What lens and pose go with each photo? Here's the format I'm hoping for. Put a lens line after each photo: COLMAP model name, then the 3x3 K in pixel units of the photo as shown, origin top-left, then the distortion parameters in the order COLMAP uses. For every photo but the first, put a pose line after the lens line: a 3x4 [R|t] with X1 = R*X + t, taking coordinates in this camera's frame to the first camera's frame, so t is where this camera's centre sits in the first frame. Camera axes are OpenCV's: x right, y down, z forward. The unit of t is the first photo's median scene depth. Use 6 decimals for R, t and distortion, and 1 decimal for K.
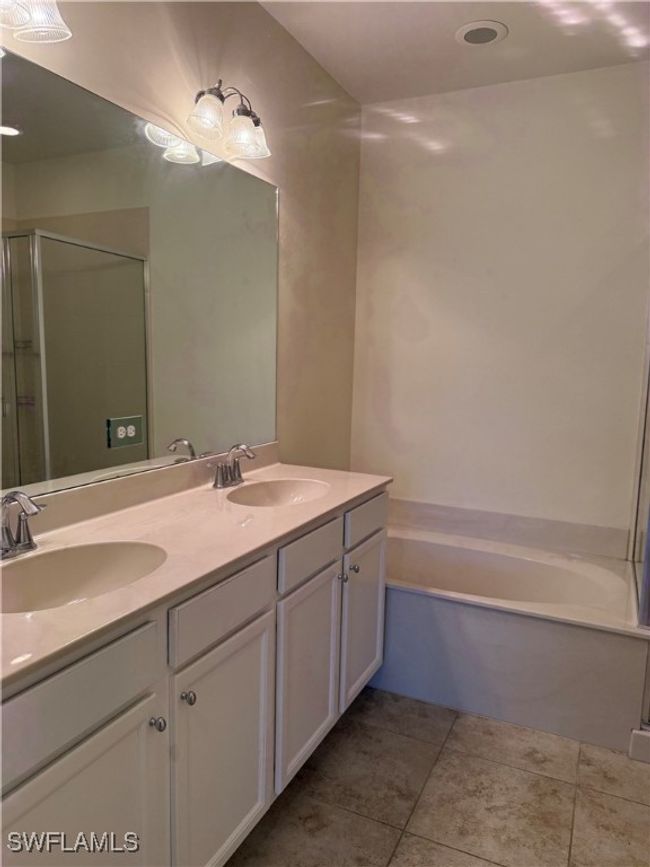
lens RADIAL K [[617.0, 0, 325.0], [0, 617.0, 435.2], [0, 0, 1]] dist [0.053767, -0.028971]
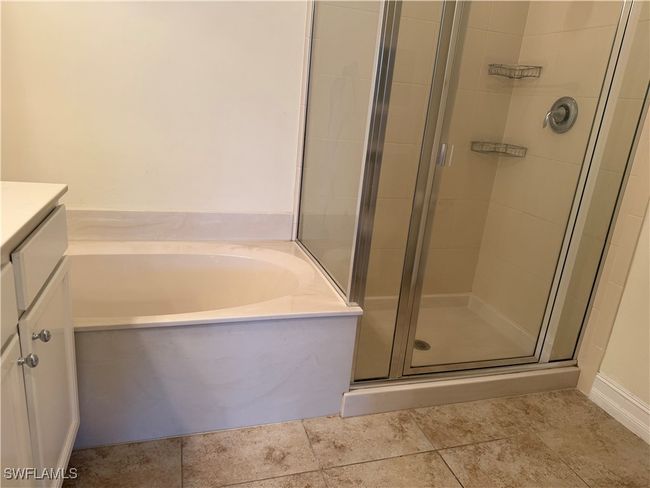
lens RADIAL K [[462.6, 0, 325.3], [0, 462.6, 240.7], [0, 0, 1]] dist [0.053767, -0.028971]
pose [[0.745595, -0.155625, 0.647973, -0.027534], [0.014385, 0.975881, 0.217827, 0.019924], [-0.666244, -0.153090, 0.729851, 0.422545]]
